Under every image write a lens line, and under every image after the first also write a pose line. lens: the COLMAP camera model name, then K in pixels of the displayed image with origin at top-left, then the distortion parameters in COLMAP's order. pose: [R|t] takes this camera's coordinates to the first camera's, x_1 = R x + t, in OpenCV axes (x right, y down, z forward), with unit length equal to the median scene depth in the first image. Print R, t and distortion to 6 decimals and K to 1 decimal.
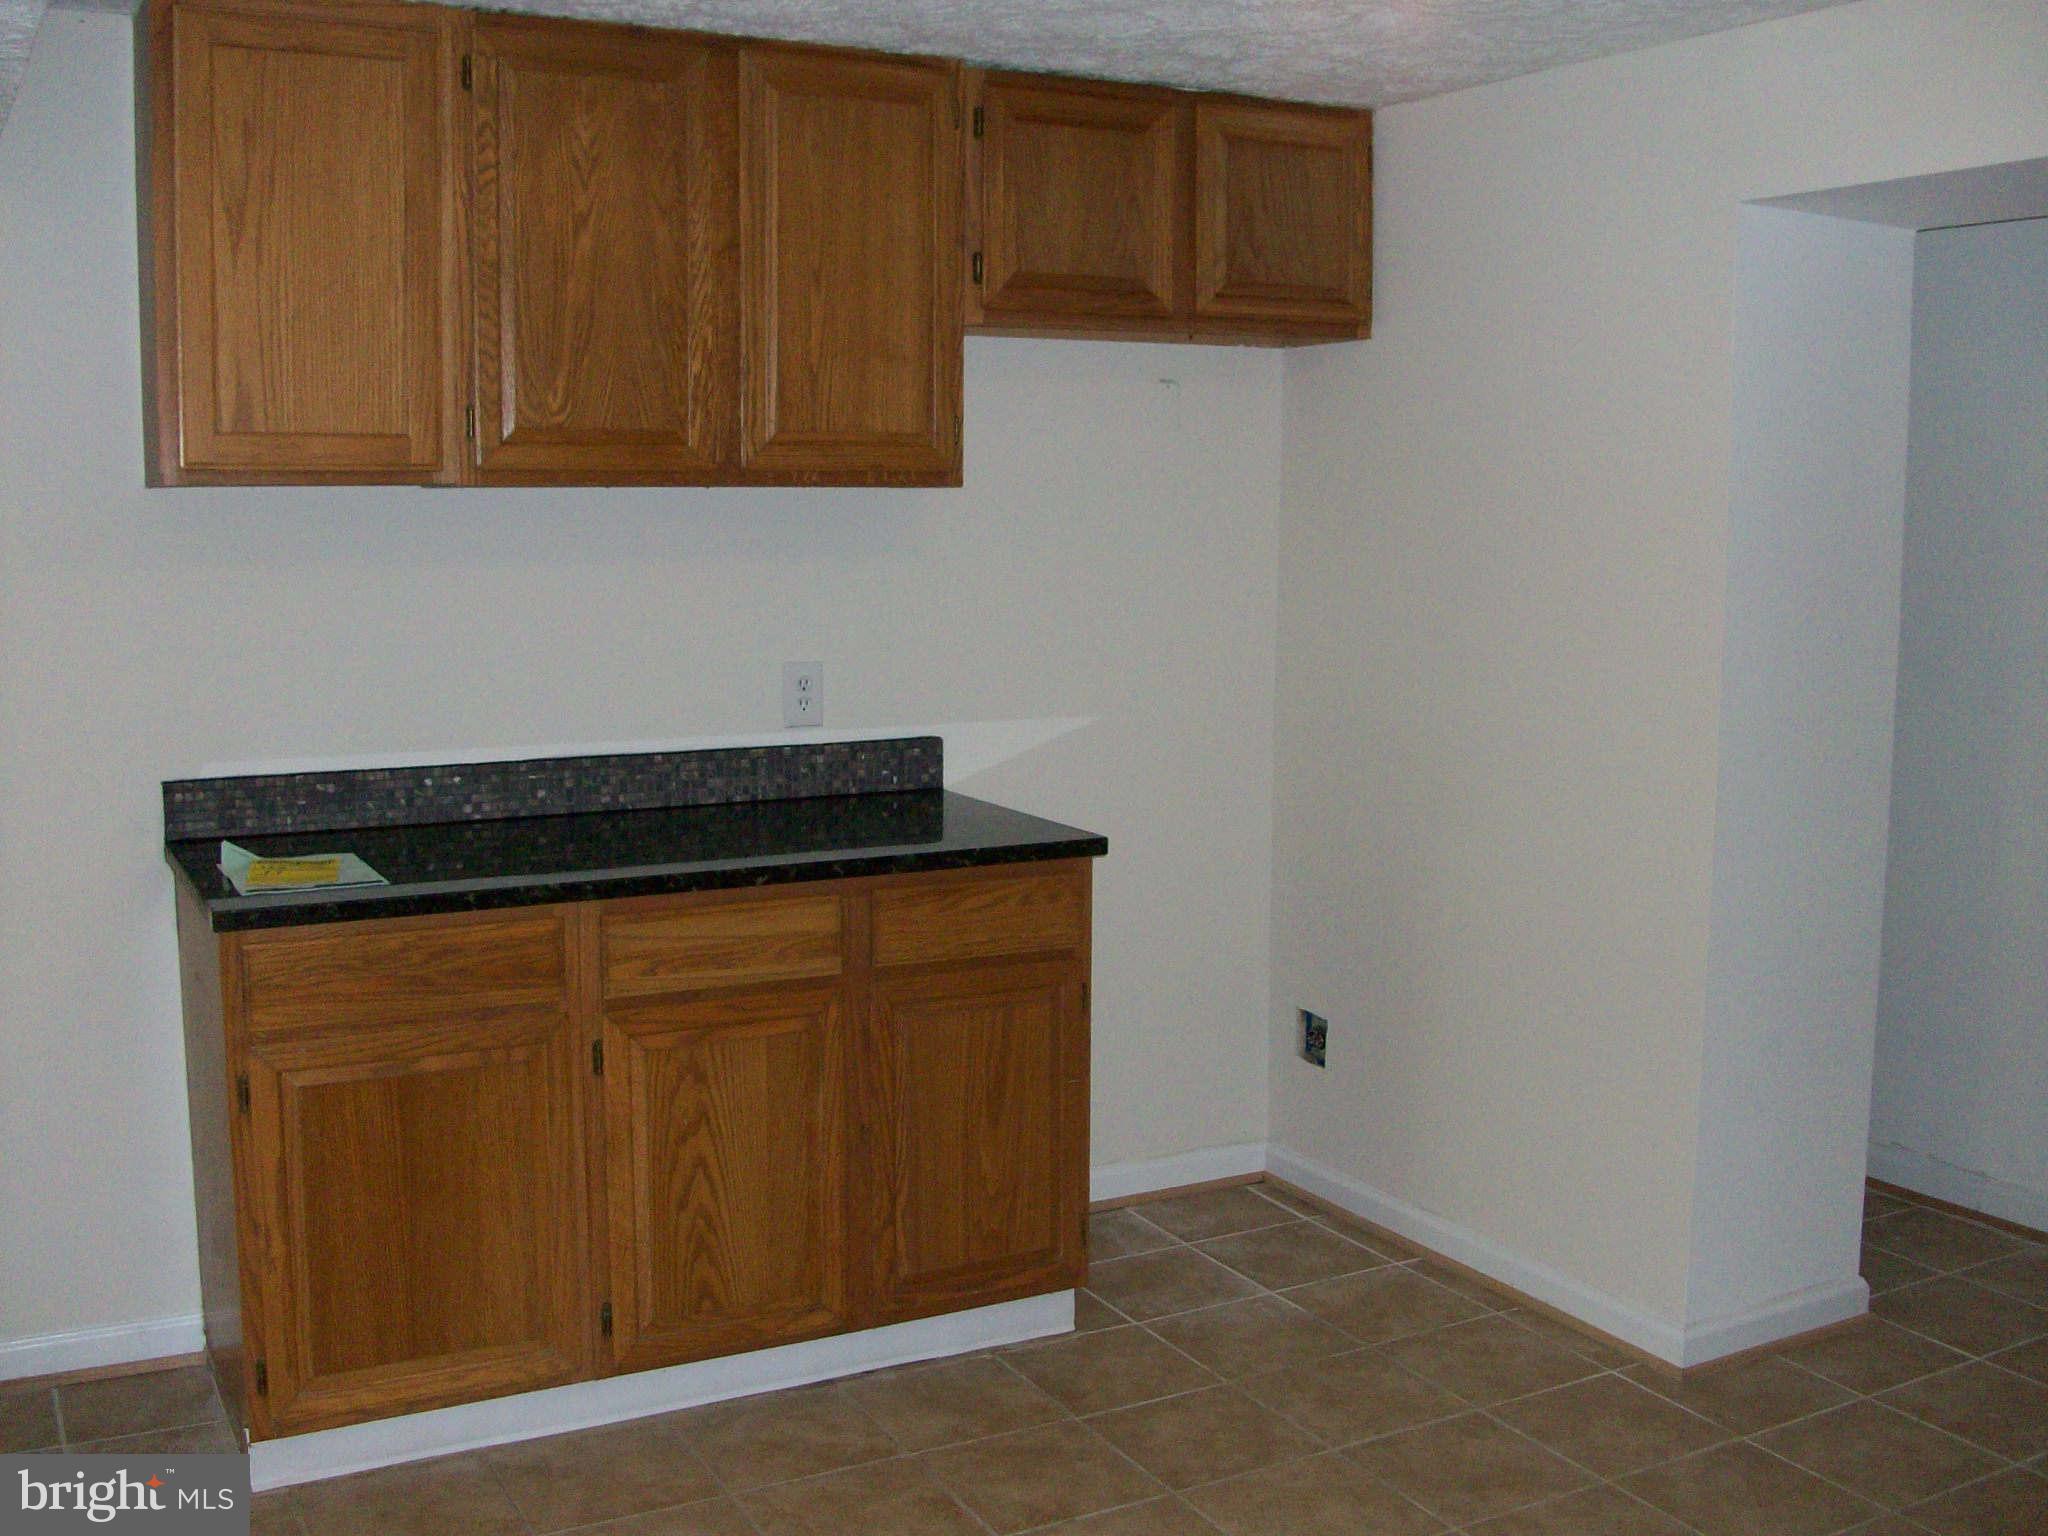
lens RADIAL K [[2073.5, 0, 1024.0], [0, 2073.5, 768.0], [0, 0, 1]] dist [-0.163826, 0.120813]
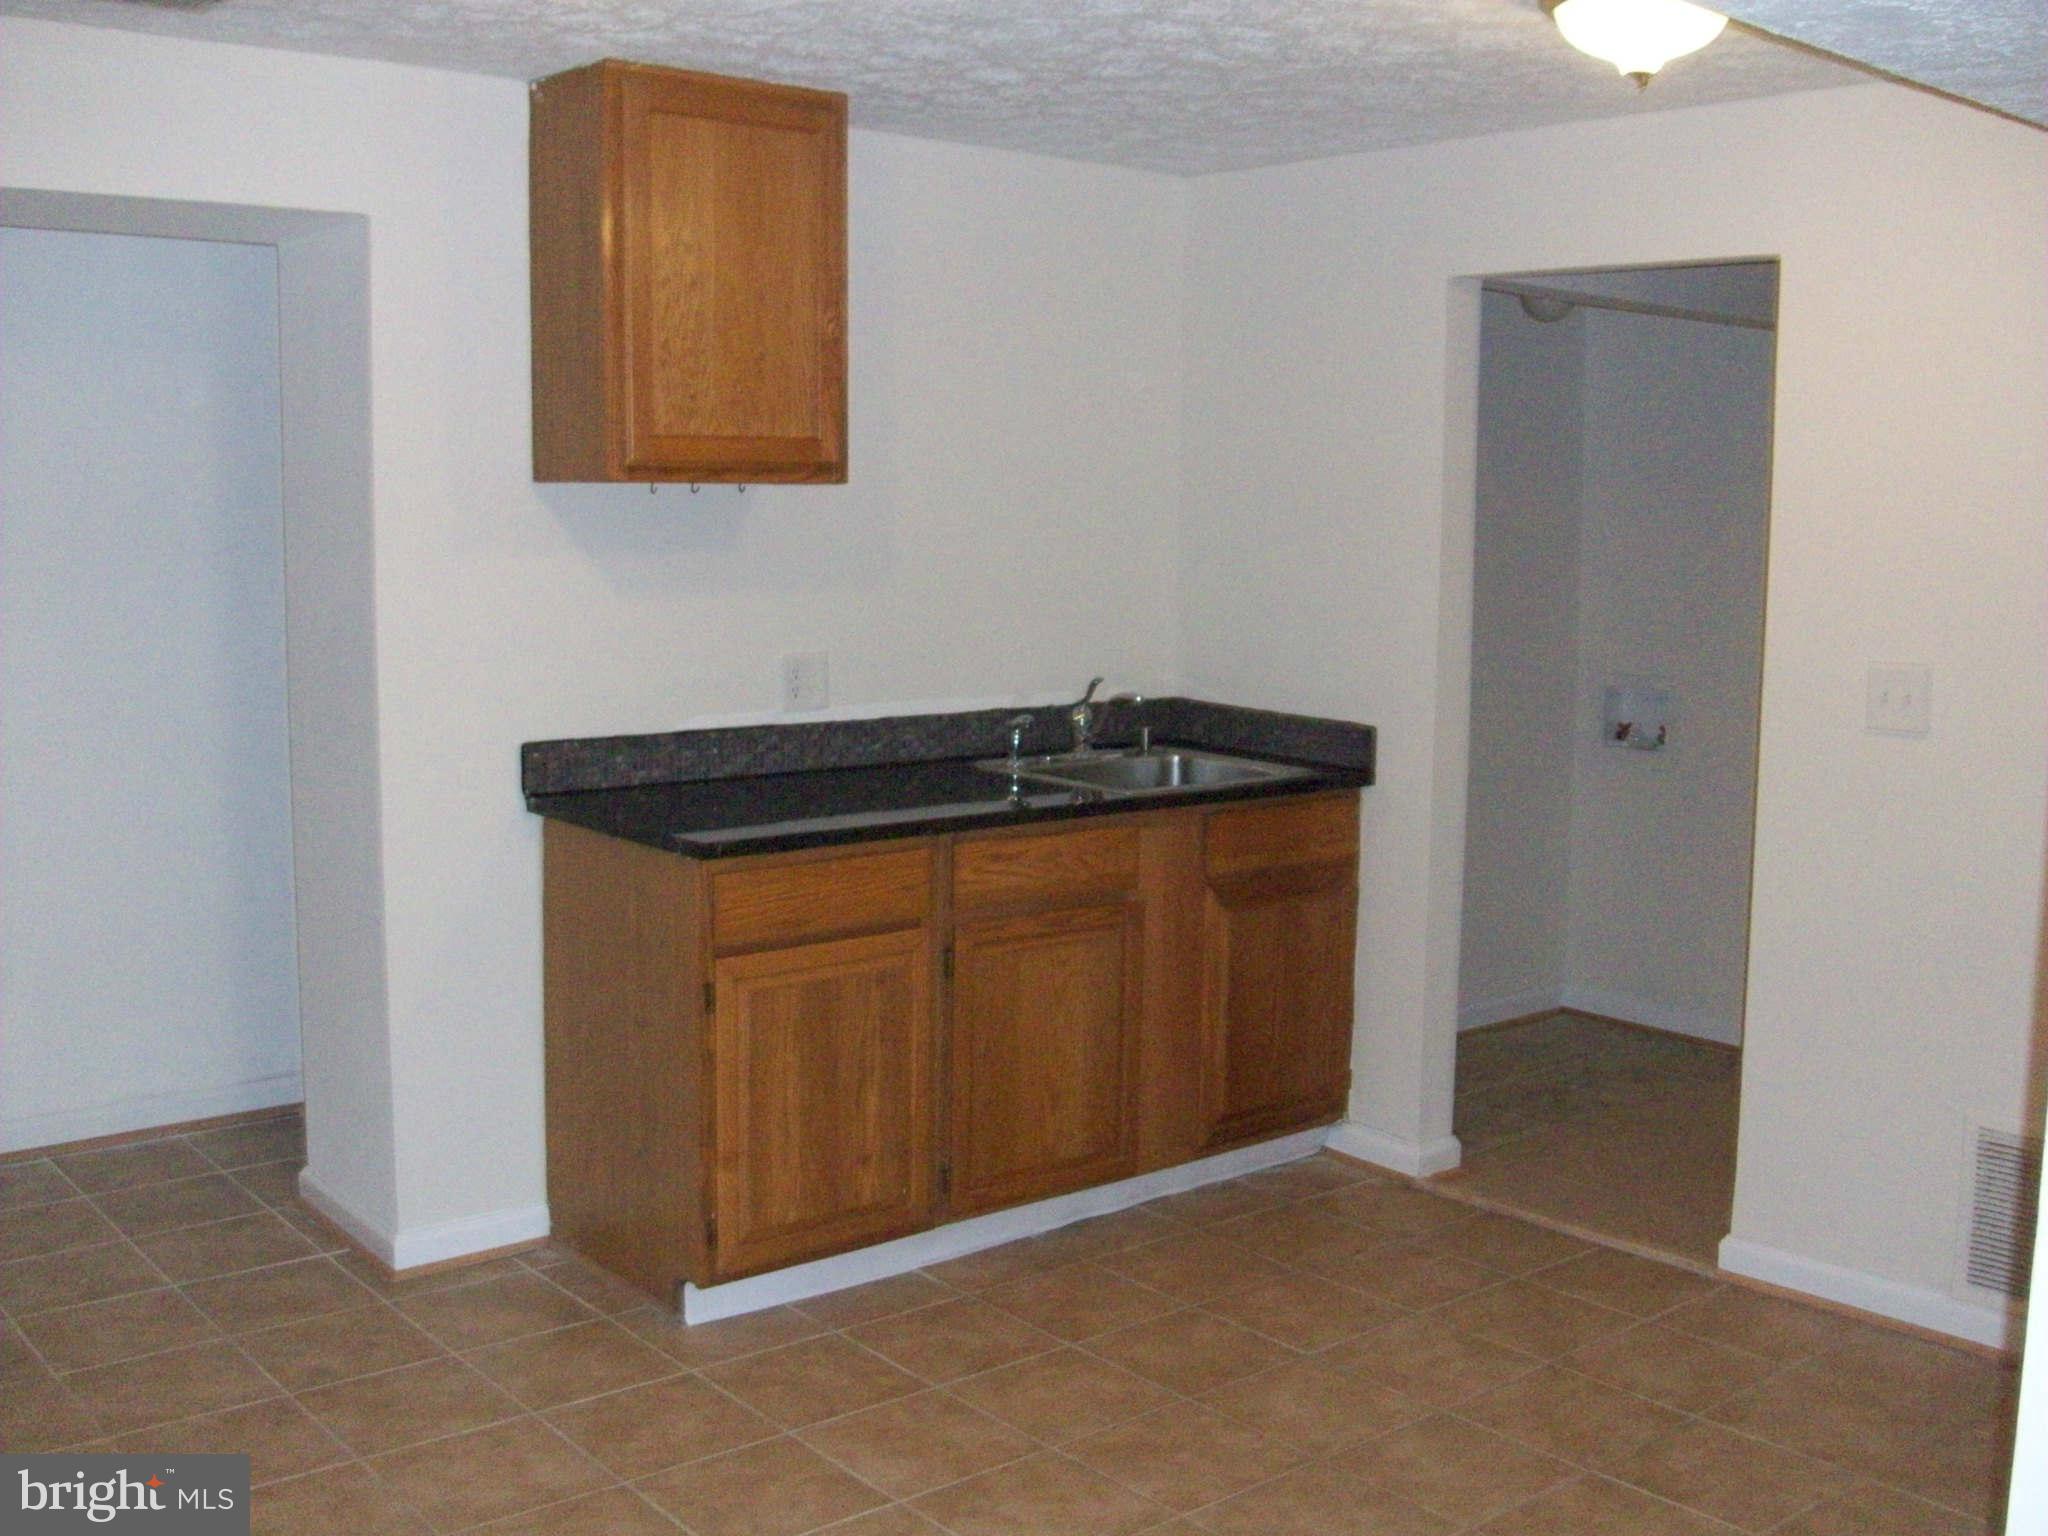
lens RADIAL K [[2073.5, 0, 1024.0], [0, 2073.5, 768.0], [0, 0, 1]] dist [-0.163826, 0.120813]
pose [[0.979733, -0.001177, 0.200306, -0.273233], [0.000833, 0.999998, 0.001802, 0.015381], [-0.200308, -0.001598, 0.979732, -0.136553]]
